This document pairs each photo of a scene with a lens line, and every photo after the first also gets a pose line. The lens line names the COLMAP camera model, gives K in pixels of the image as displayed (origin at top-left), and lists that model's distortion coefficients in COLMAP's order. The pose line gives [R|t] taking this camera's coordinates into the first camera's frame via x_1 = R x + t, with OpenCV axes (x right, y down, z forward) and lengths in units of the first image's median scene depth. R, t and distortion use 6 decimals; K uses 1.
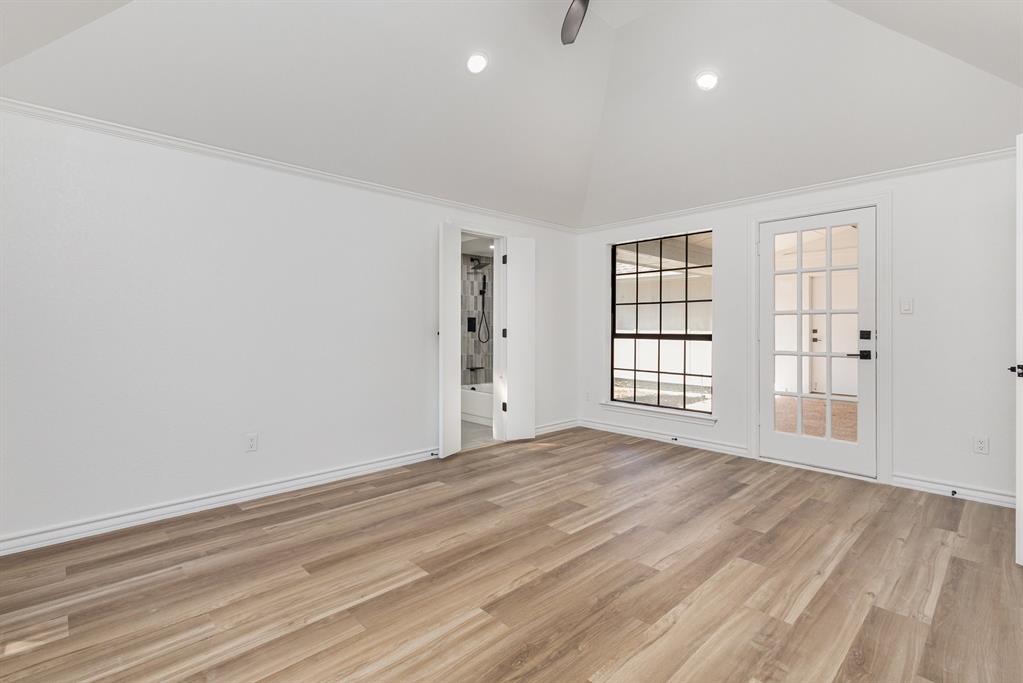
lens RADIAL K [[472.3, 0, 517.2], [0, 472.3, 332.2], [0, 0, 1]] dist [0.009059, -0.002803]
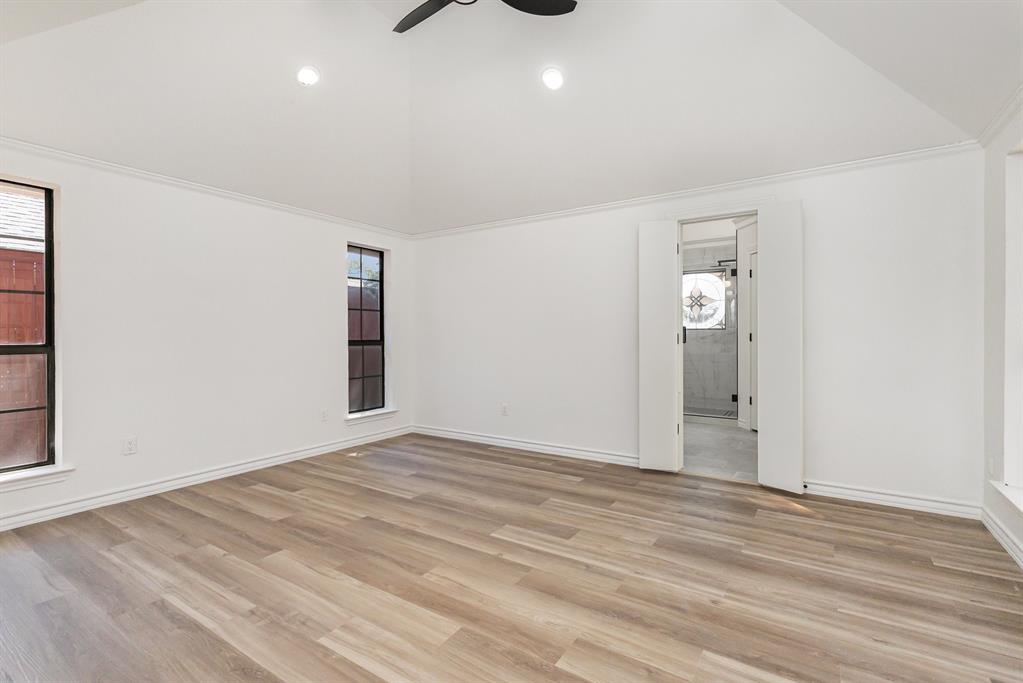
lens RADIAL K [[472.3, 0, 514.8], [0, 472.3, 338.8], [0, 0, 1]] dist [0.009059, -0.002803]
pose [[0.227346, 0.005059, -0.973801, 1.063846], [-0.002765, 0.999986, 0.004550, -0.003997], [0.973810, 0.001658, 0.227357, 0.774055]]
